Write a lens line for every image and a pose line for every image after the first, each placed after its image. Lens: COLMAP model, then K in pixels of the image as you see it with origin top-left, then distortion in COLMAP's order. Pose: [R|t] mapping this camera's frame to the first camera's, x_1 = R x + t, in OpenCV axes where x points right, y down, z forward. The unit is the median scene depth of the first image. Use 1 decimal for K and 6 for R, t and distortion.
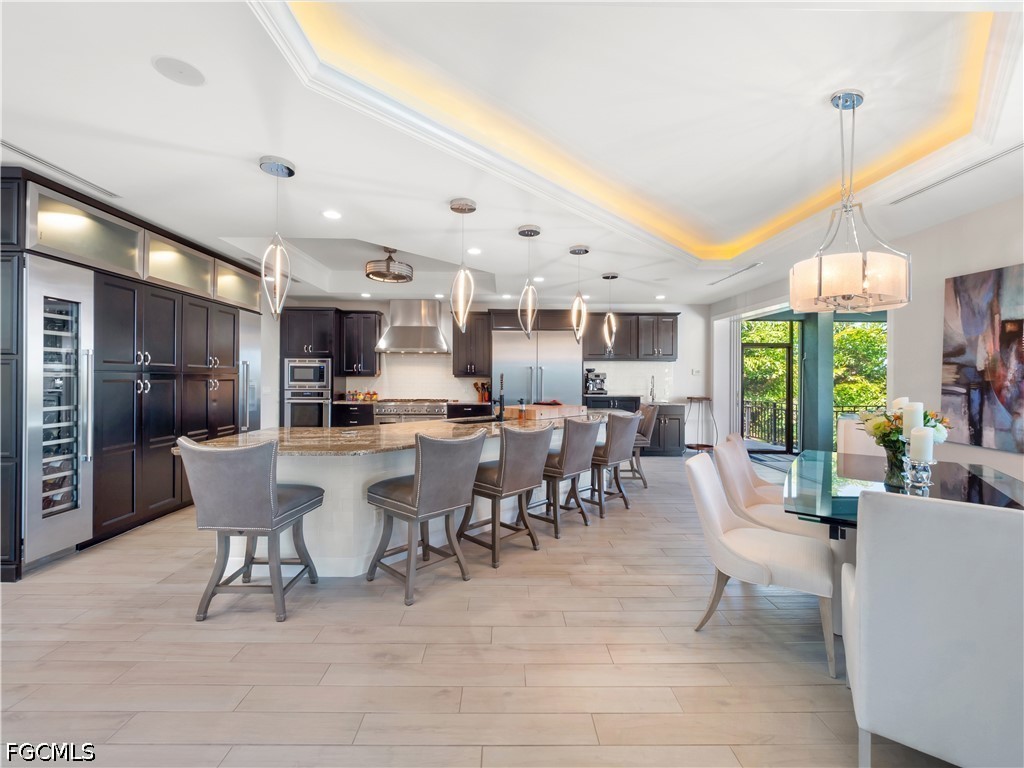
lens RADIAL K [[429.8, 0, 511.0], [0, 429.8, 378.8], [0, 0, 1]] dist [-0.002524, -0.001373]
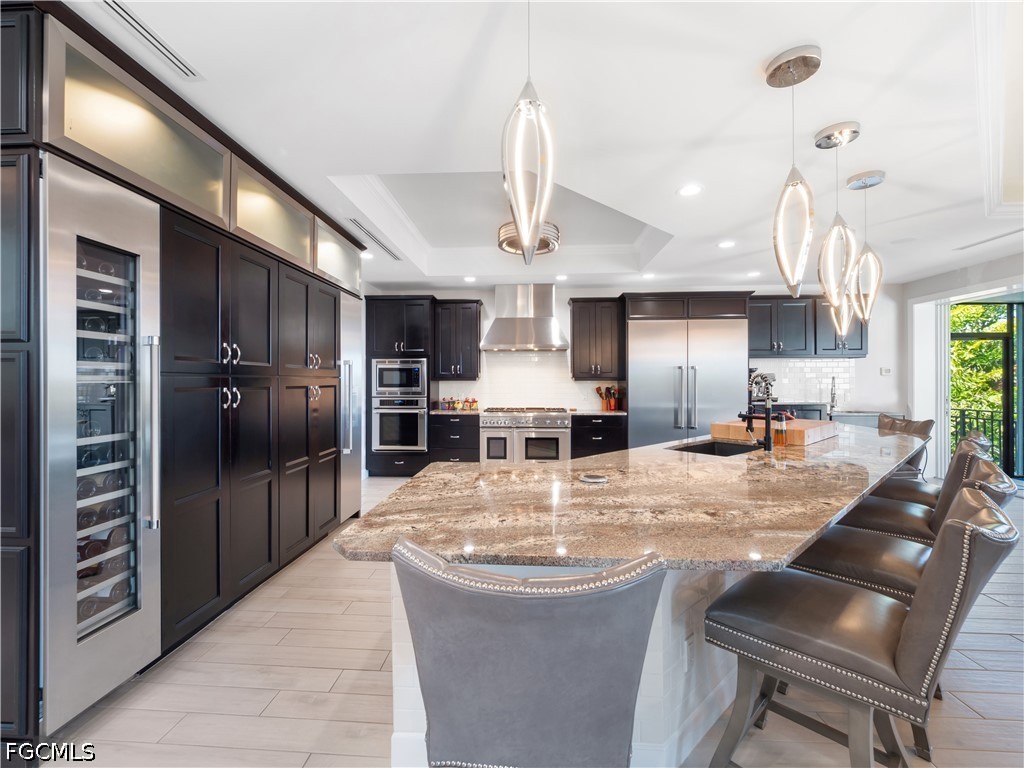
lens RADIAL K [[429.8, 0, 510.9], [0, 429.8, 382.4], [0, 0, 1]] dist [-0.002524, -0.001373]
pose [[0.997679, -0.006604, -0.067767, -0.386109], [0.006646, 0.999978, 0.000389, -0.001959], [0.067763, -0.000838, 0.997701, 0.377597]]
